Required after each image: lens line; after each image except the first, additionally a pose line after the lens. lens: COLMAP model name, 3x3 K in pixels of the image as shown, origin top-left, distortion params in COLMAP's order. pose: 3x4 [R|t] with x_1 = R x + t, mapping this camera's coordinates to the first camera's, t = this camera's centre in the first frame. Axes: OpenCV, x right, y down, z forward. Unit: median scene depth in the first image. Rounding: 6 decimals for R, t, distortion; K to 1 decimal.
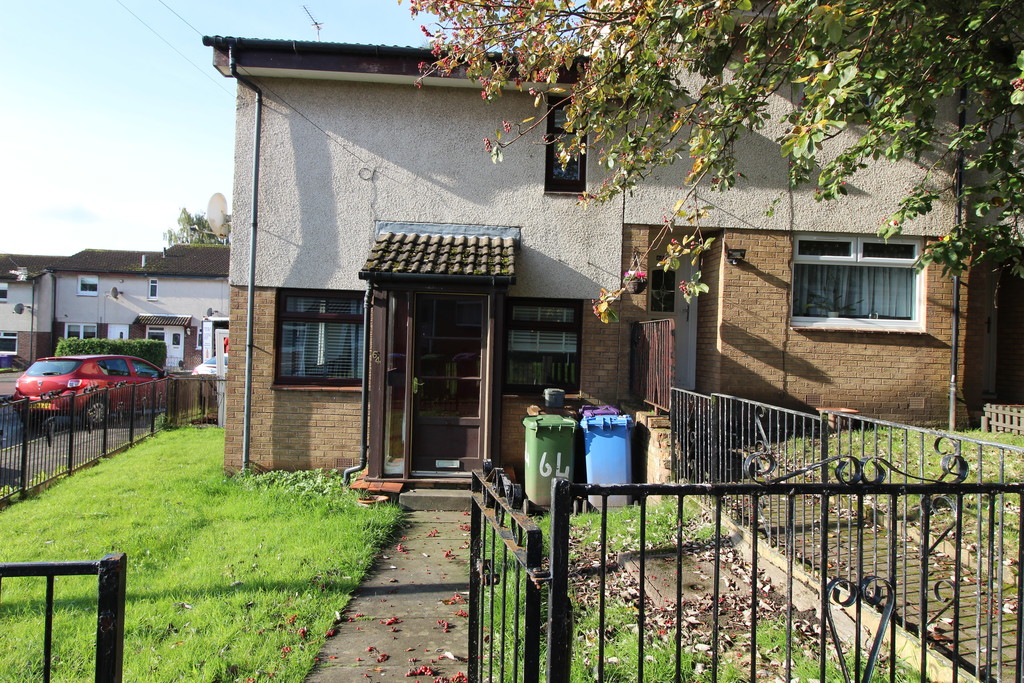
lens RADIAL K [[639.1, 0, 507.4], [0, 639.1, 335.8], [0, 0, 1]] dist [0.004871, 0.000575]
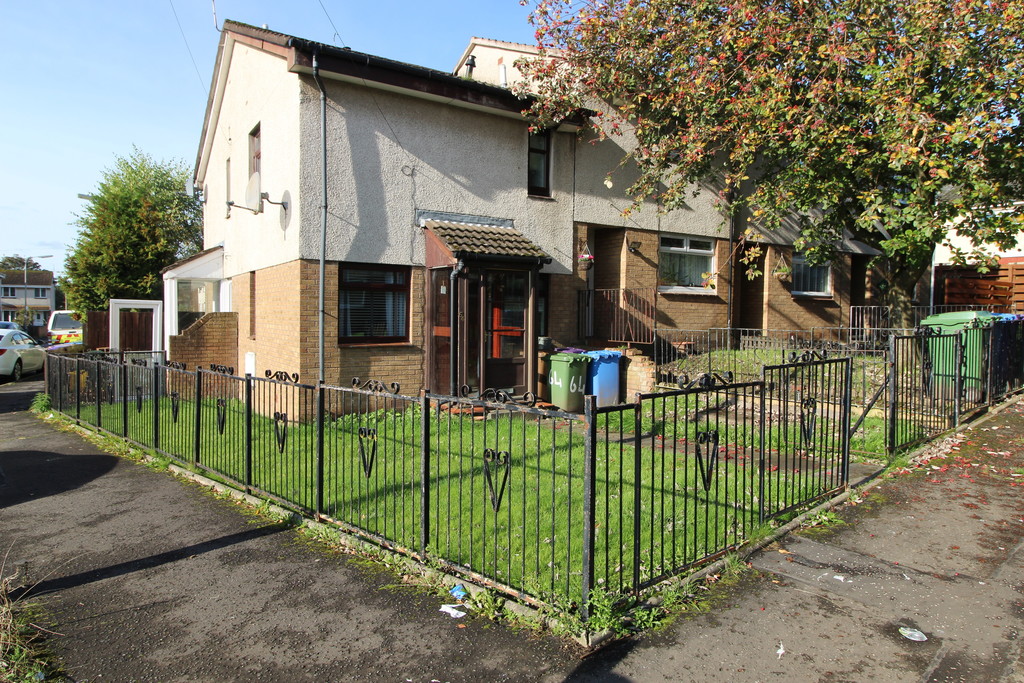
lens RADIAL K [[639.1, 0, 507.4], [0, 639.1, 335.8], [0, 0, 1]] dist [0.004871, 0.000575]
pose [[0.863321, -0.040614, 0.503019, -0.688057], [0.015632, 0.998430, 0.053785, 0.002909], [-0.504413, -0.038570, 0.862600, -0.178358]]
